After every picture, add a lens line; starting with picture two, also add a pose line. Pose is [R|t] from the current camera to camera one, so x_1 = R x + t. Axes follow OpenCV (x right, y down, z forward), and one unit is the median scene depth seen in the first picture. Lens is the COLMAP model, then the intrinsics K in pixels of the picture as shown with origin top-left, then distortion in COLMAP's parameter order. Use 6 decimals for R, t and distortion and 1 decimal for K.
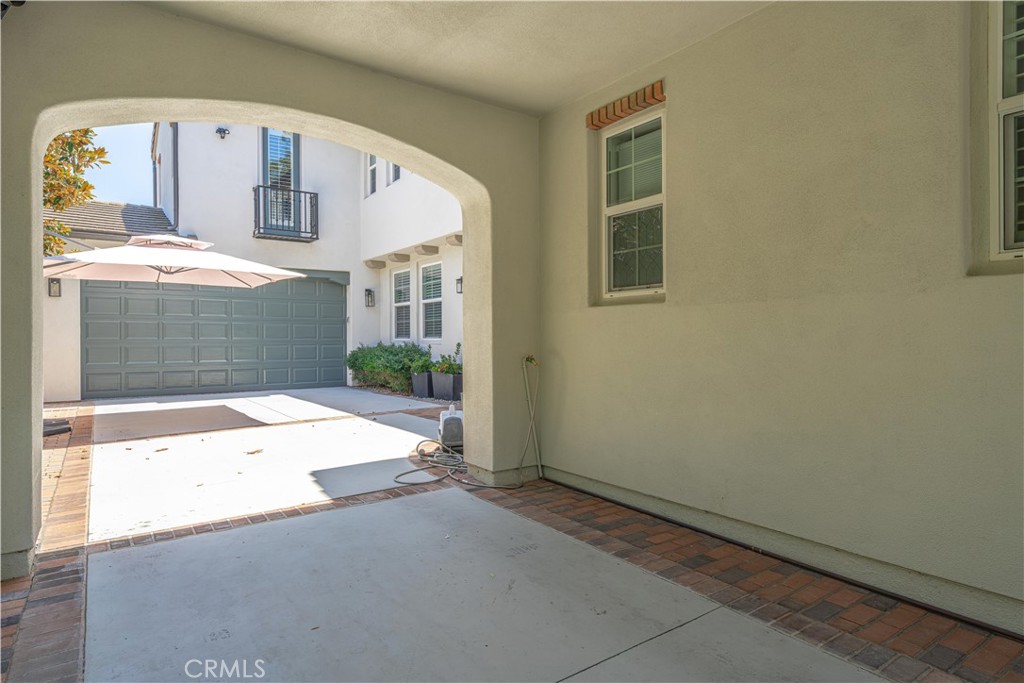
lens RADIAL K [[605.5, 0, 512.0], [0, 605.5, 341.5], [0, 0, 1]] dist [0.002626, -0.000188]
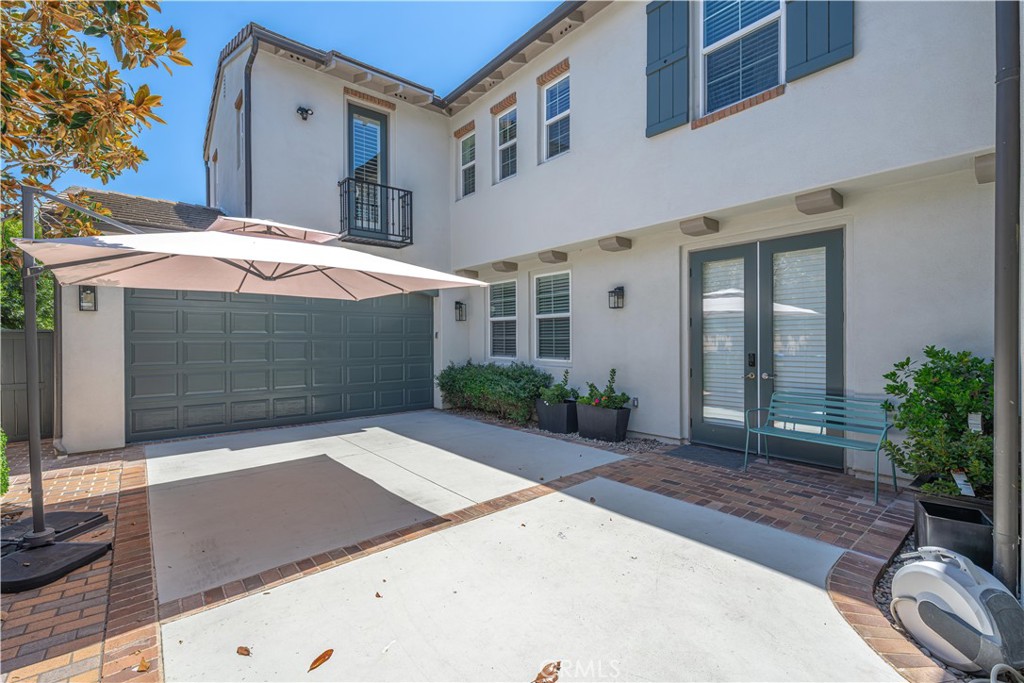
lens RADIAL K [[476.5, 0, 516.1], [0, 476.5, 340.7], [0, 0, 1]] dist [-0.001835, -0.000860]
pose [[0.997091, -0.000734, 0.076217, -0.236825], [0.000735, 1.000000, 0.000024, -0.031826], [-0.076217, 0.000032, 0.997091, 0.325461]]
